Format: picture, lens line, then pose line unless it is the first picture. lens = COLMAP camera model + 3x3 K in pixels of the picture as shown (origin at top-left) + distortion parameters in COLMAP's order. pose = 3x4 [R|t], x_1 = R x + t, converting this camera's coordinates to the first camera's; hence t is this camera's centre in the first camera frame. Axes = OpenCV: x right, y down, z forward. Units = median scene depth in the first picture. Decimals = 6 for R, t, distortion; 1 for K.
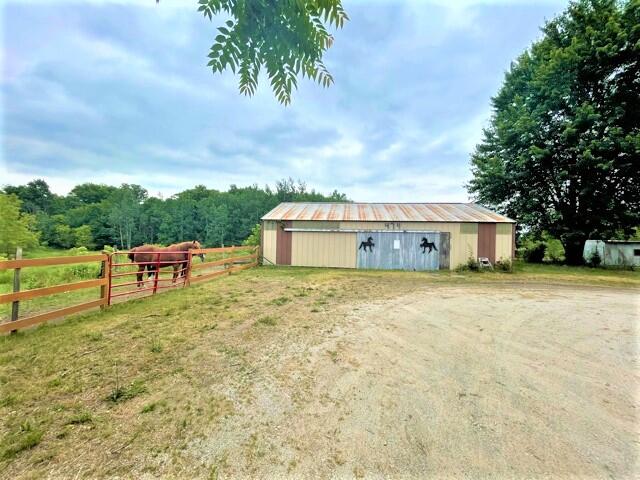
lens RADIAL K [[256.2, 0, 320.0], [0, 256.2, 240.0], [0, 0, 1]] dist [-0.001609, -0.000065]
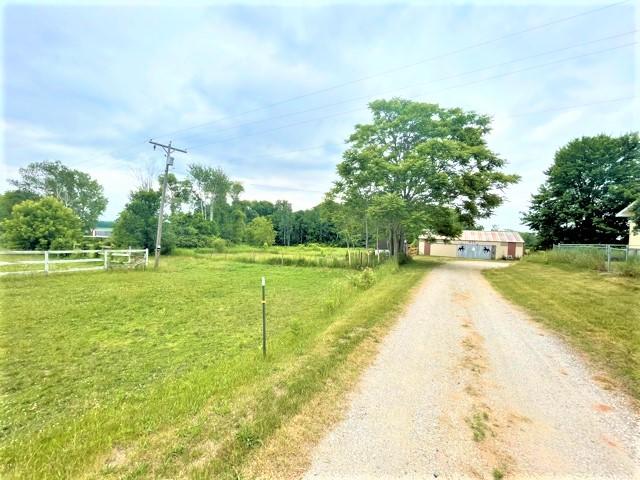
lens RADIAL K [[256.2, 0, 320.0], [0, 256.2, 240.0], [0, 0, 1]] dist [-0.001609, -0.000065]
pose [[0.940048, 0.025836, -0.340063, -0.324288], [-0.025767, 0.999657, 0.004719, -0.052005], [0.340068, 0.004326, 0.940391, -2.179327]]
